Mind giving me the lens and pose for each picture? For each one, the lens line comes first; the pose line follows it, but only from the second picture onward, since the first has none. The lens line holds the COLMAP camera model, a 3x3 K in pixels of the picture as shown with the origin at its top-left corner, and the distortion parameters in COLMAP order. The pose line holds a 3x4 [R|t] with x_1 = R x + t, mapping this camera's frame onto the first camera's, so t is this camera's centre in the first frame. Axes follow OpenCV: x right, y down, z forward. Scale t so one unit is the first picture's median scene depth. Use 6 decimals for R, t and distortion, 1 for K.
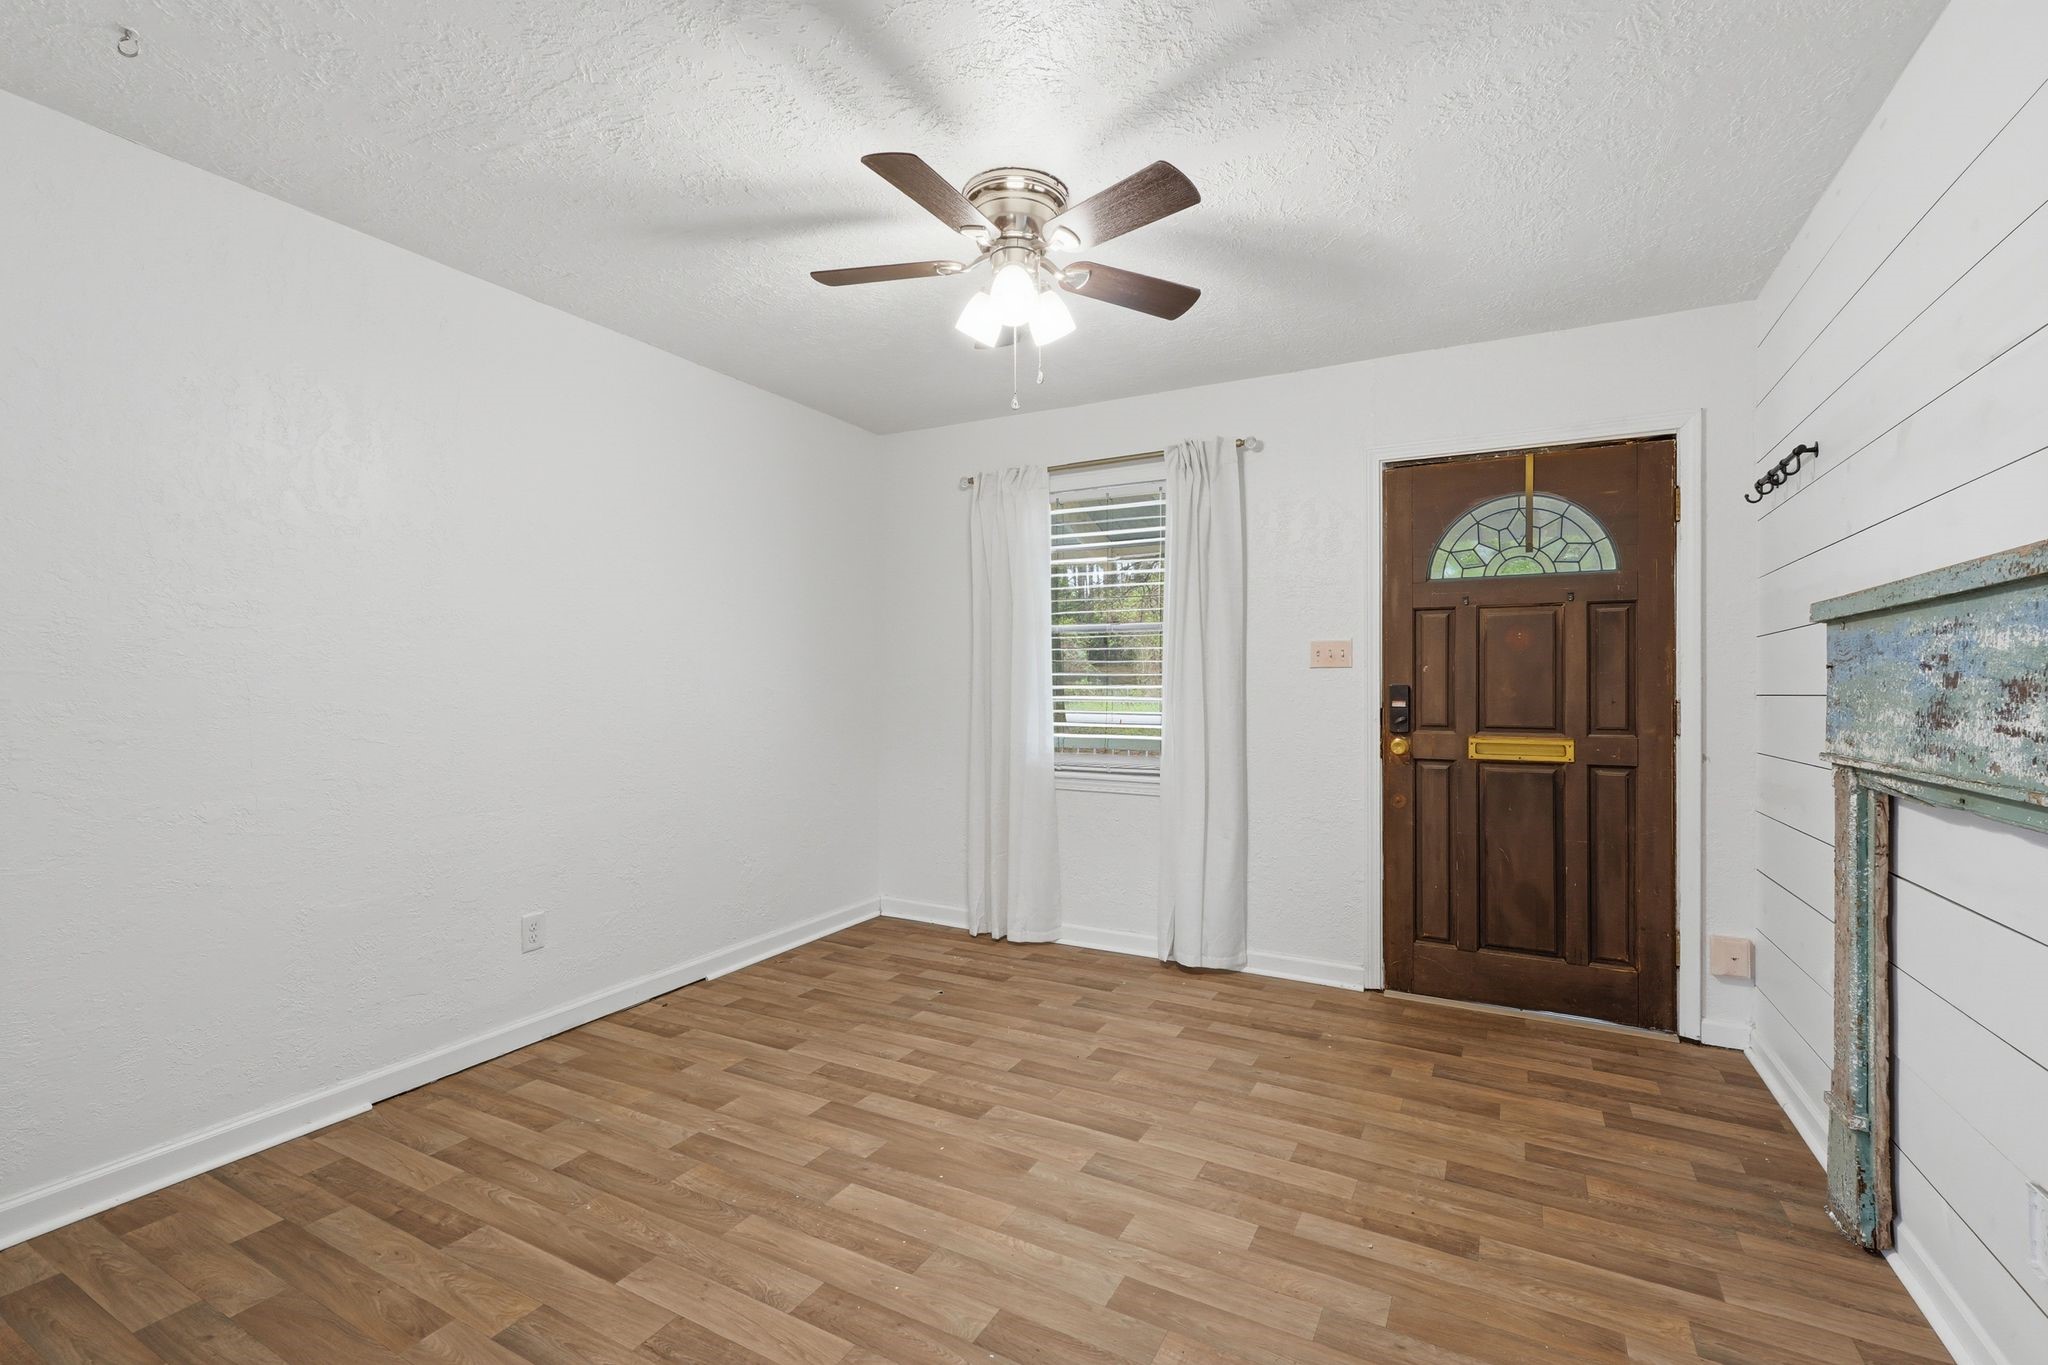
lens RADIAL K [[903.0, 0, 1014.4], [0, 903.0, 682.3], [0, 0, 1]] dist [0.002325, -0.000254]
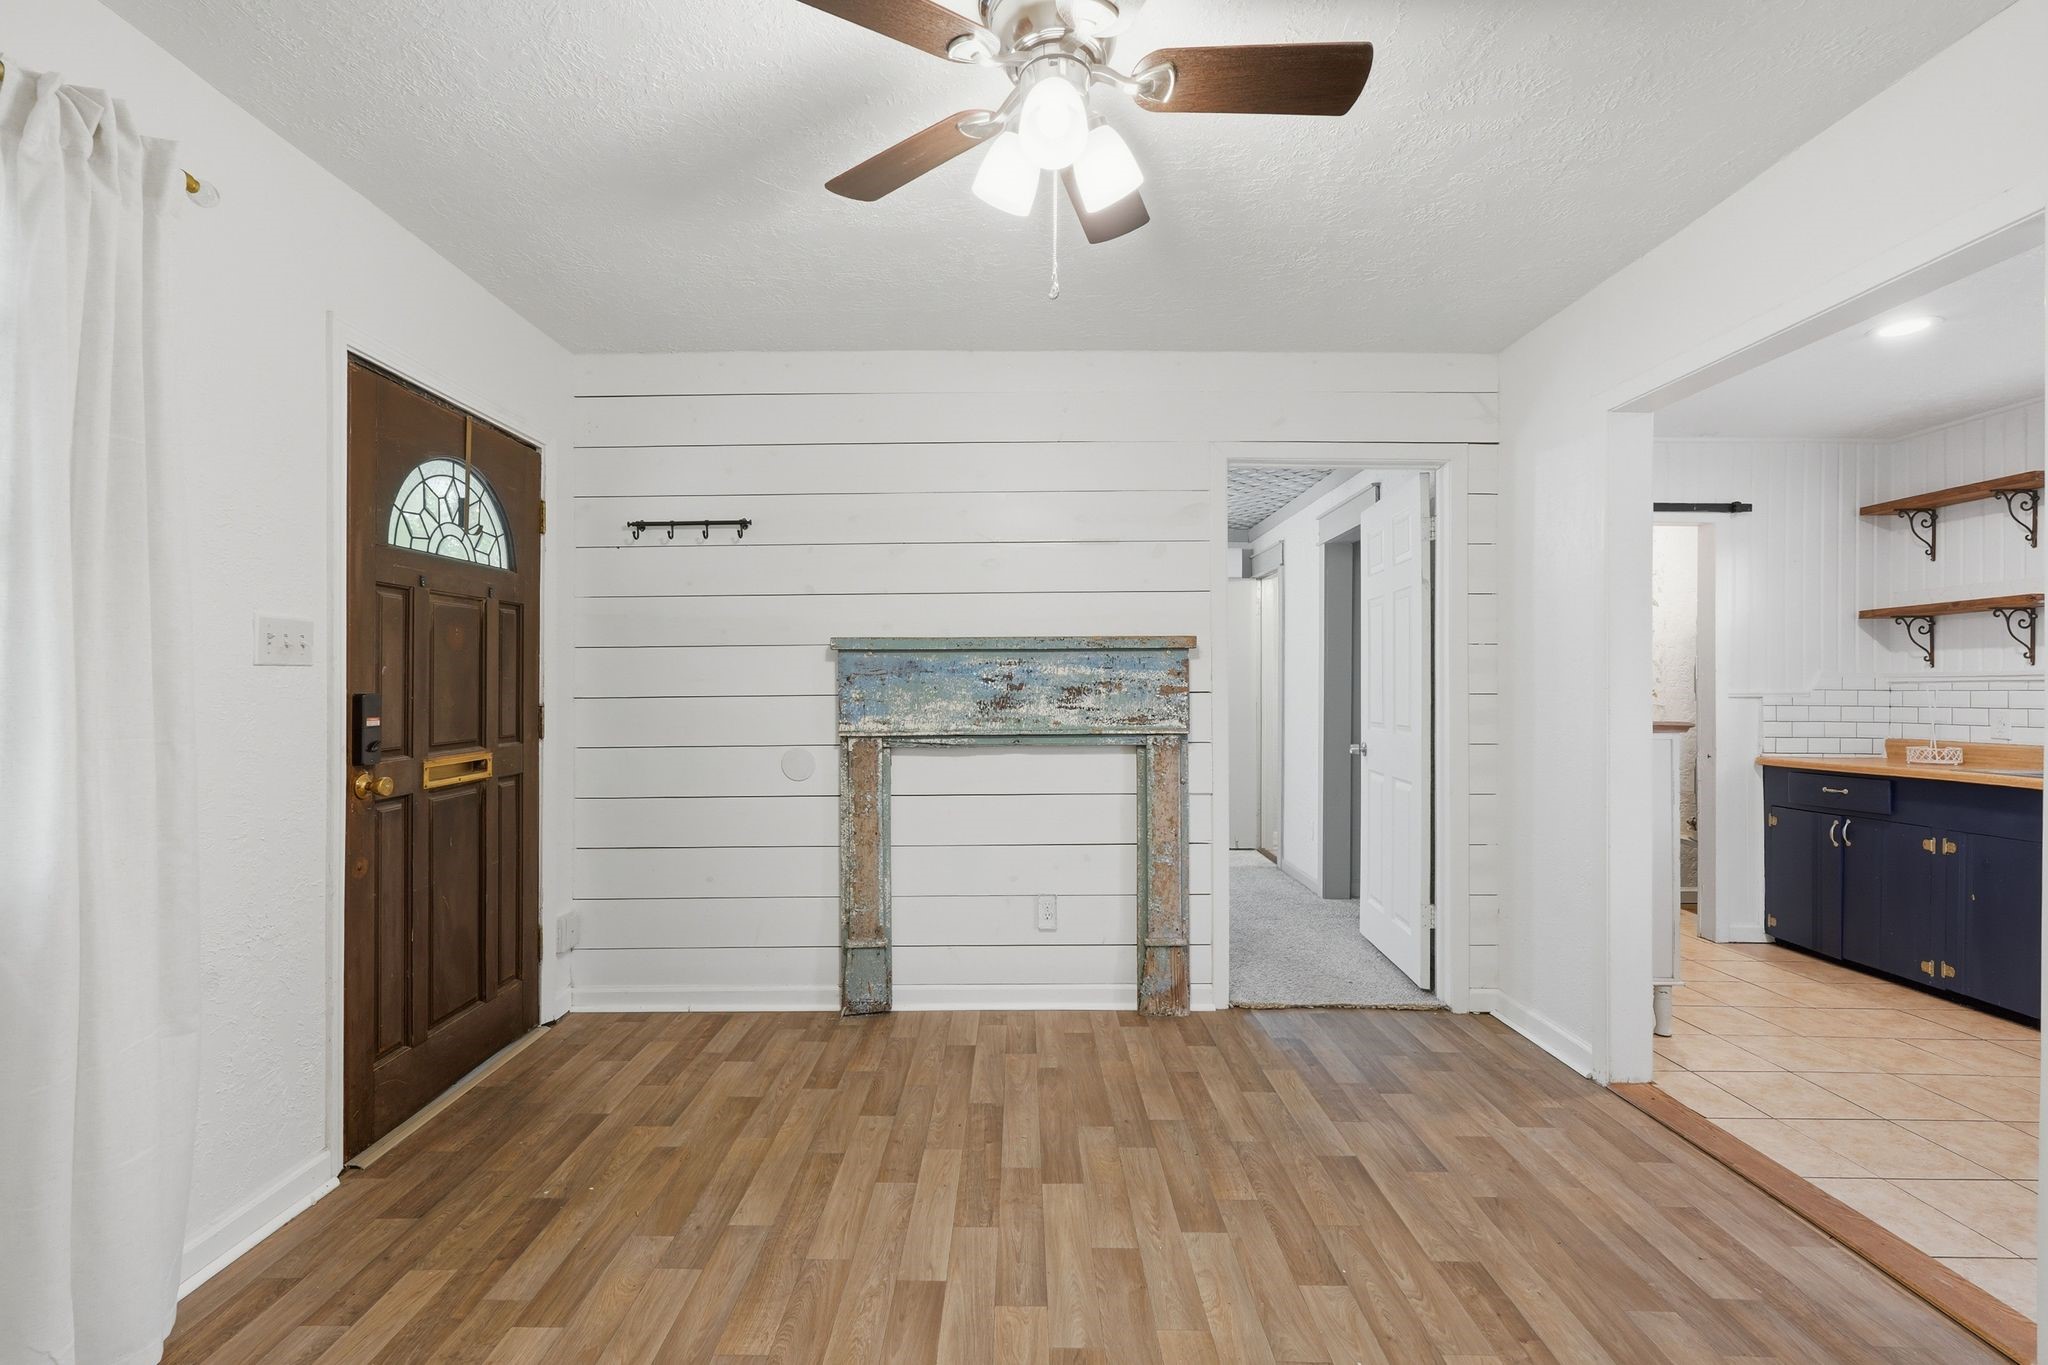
lens RADIAL K [[910.4, 0, 1014.0], [0, 910.4, 687.2], [0, 0, 1]] dist [0.002631, -0.000237]
pose [[-0.478069, -0.005094, 0.878307, -0.501072], [-0.000870, 0.999985, 0.005326, -0.007303], [-0.878322, 0.001782, -0.478067, 1.141639]]
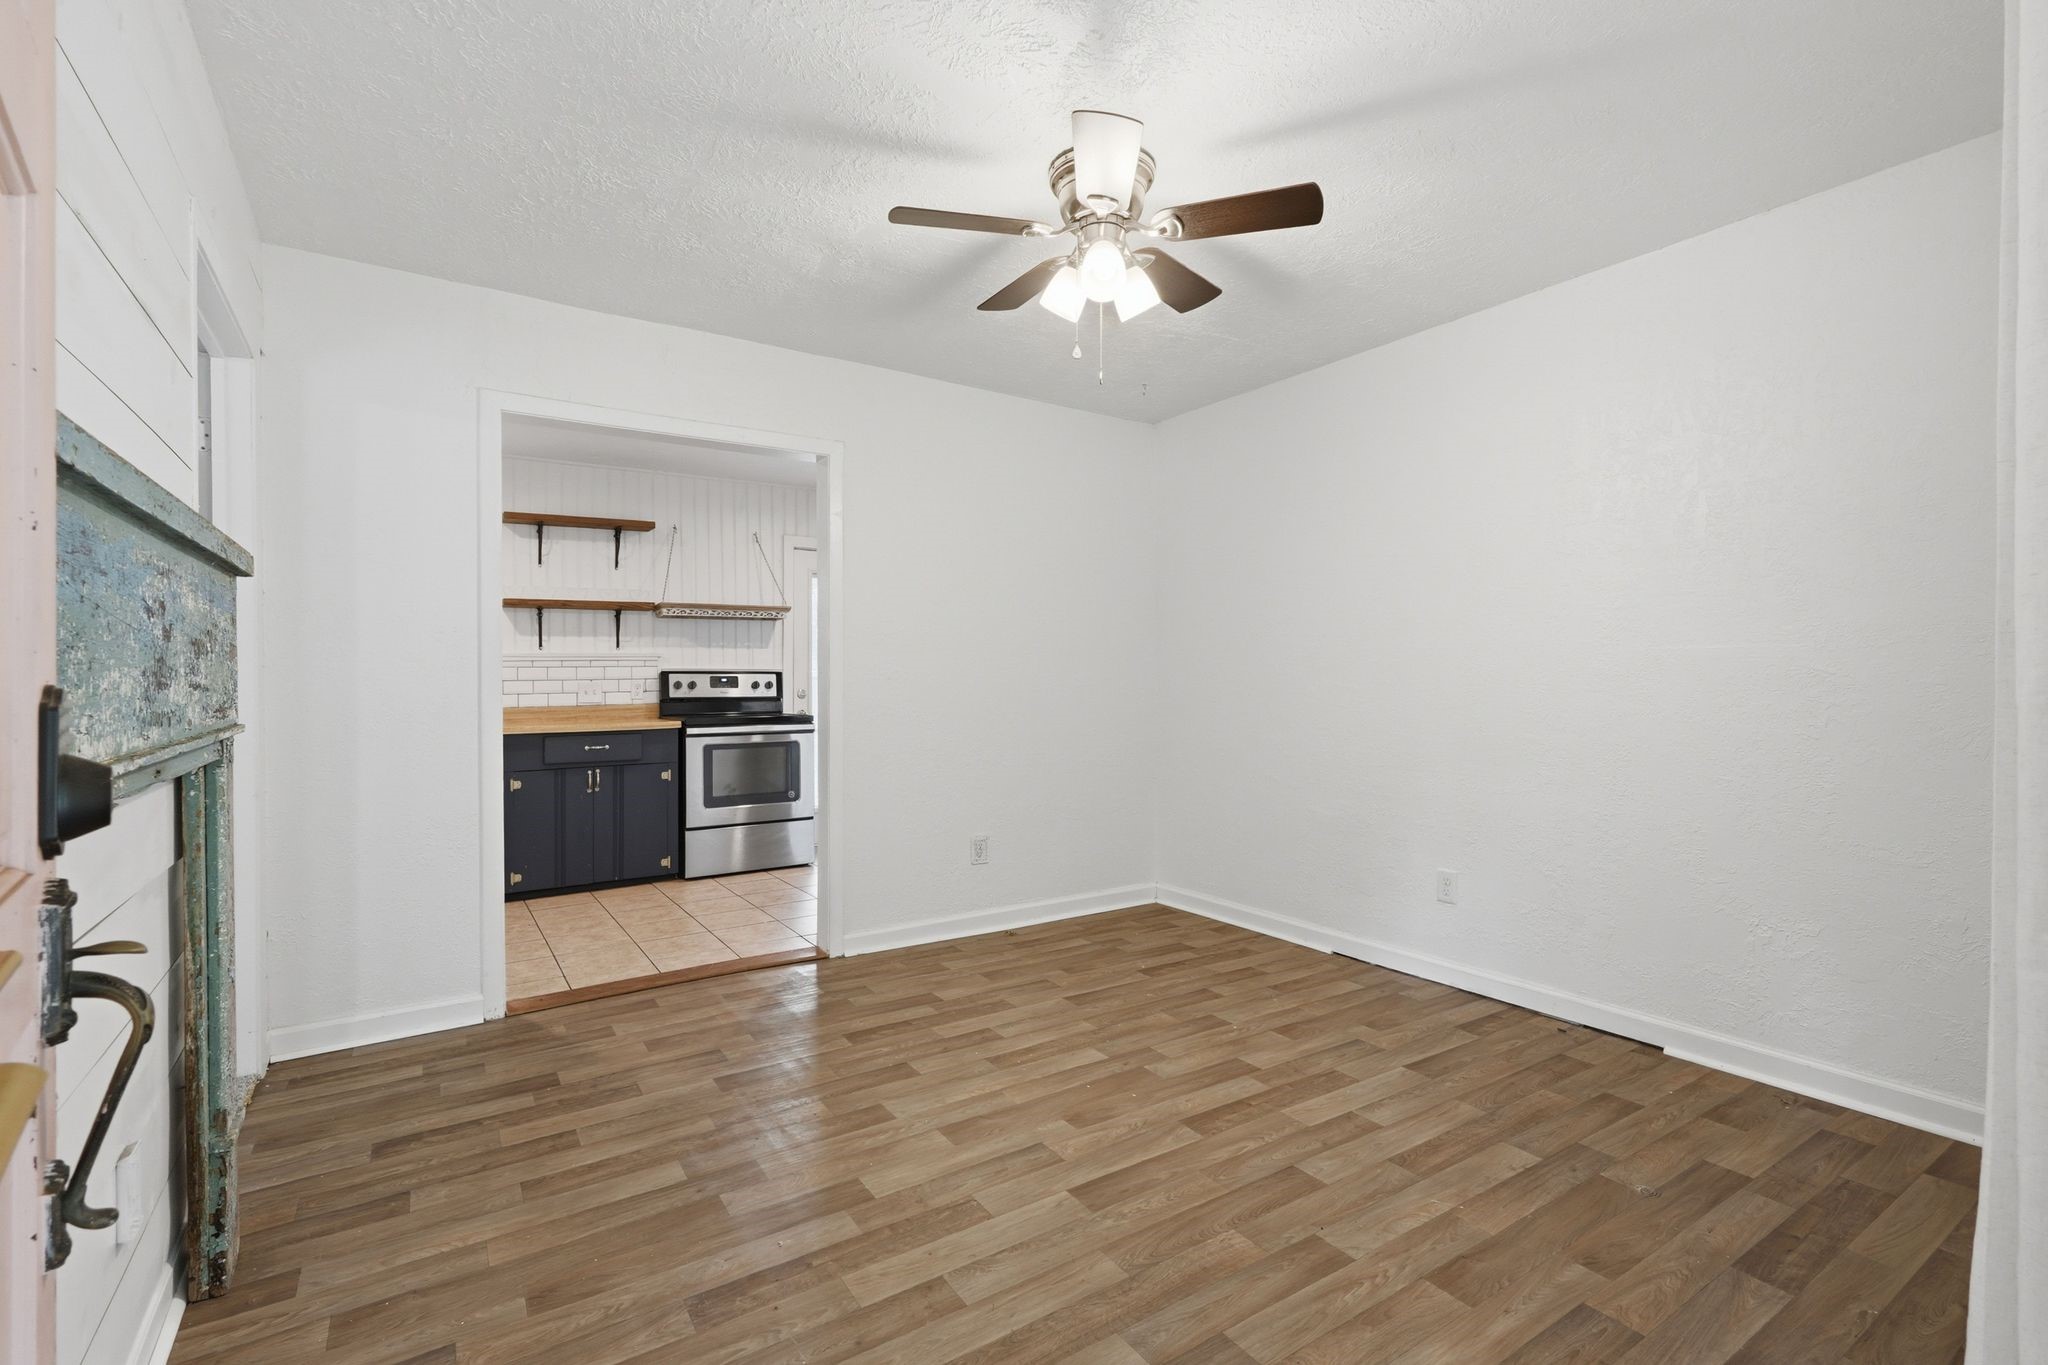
lens RADIAL K [[907.4, 0, 1024.0], [0, 907.4, 682.5], [0, 0, 1]] dist [0.002653, 0.000312]
pose [[-0.465752, 0.002005, -0.884913, 0.787156], [-0.001349, 0.999995, 0.002975, 0.022762], [0.884914, 0.002580, -0.465747, 1.175603]]
